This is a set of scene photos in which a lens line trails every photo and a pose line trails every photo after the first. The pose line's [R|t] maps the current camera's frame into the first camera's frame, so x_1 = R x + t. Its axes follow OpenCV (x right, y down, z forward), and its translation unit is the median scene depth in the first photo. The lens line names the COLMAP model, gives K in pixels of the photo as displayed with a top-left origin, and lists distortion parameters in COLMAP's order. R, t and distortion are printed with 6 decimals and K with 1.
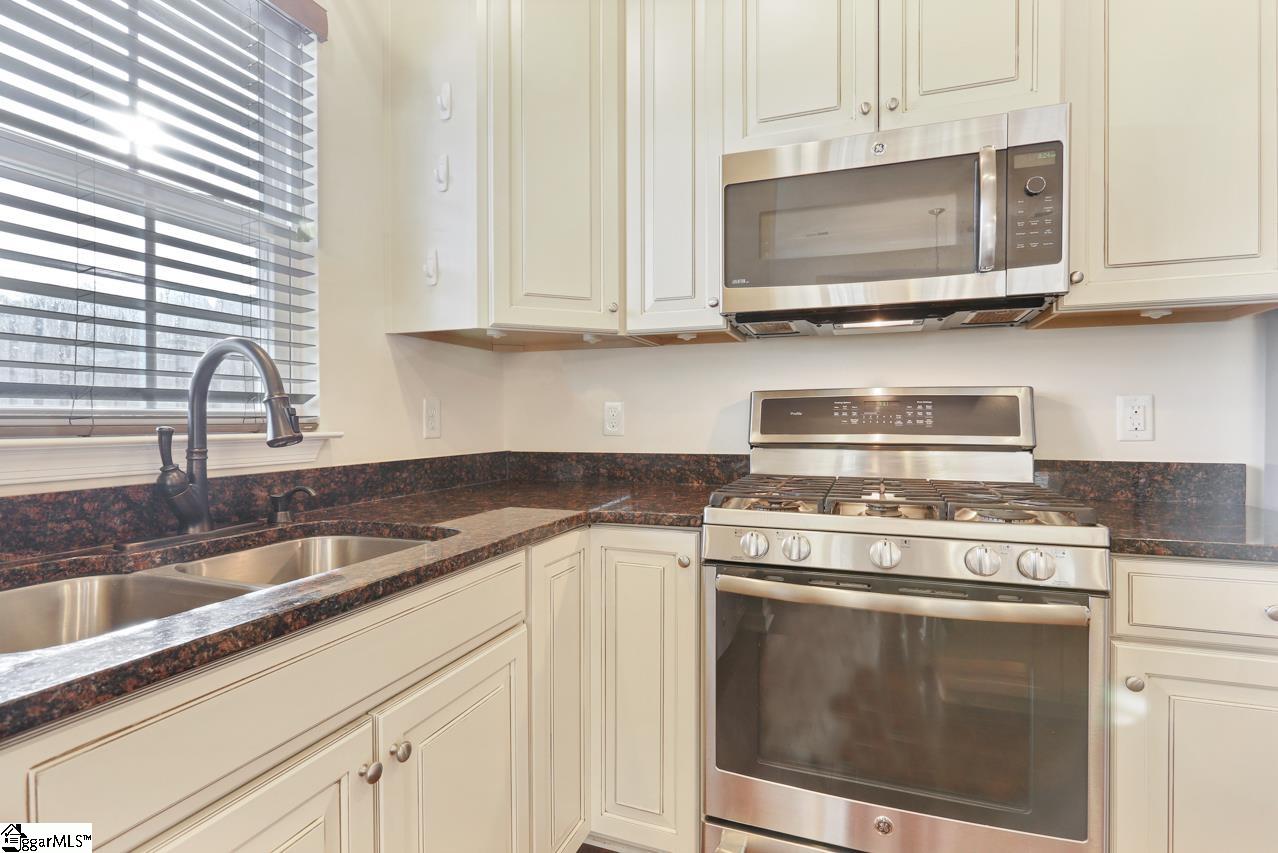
lens RADIAL K [[634.6, 0, 630.1], [0, 634.6, 426.2], [0, 0, 1]] dist [0.001534, 0.000954]
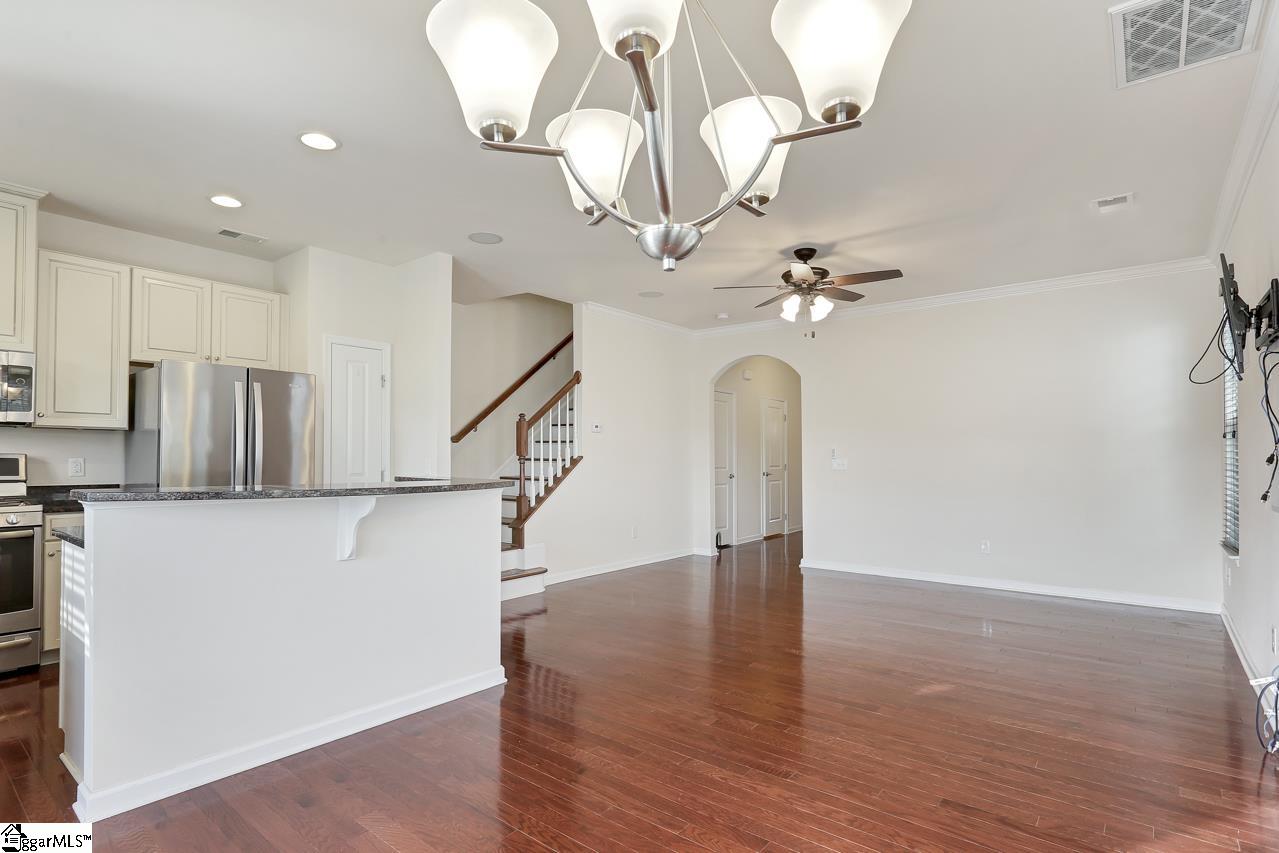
lens RADIAL K [[644.6, 0, 635.5], [0, 644.6, 449.0], [0, 0, 1]] dist [-0.002869, -0.000571]
pose [[0.320139, 0.014910, 0.947253, -1.076225], [0.005089, 0.999835, -0.017458, -0.036696], [-0.947357, 0.010409, 0.320010, -2.281445]]
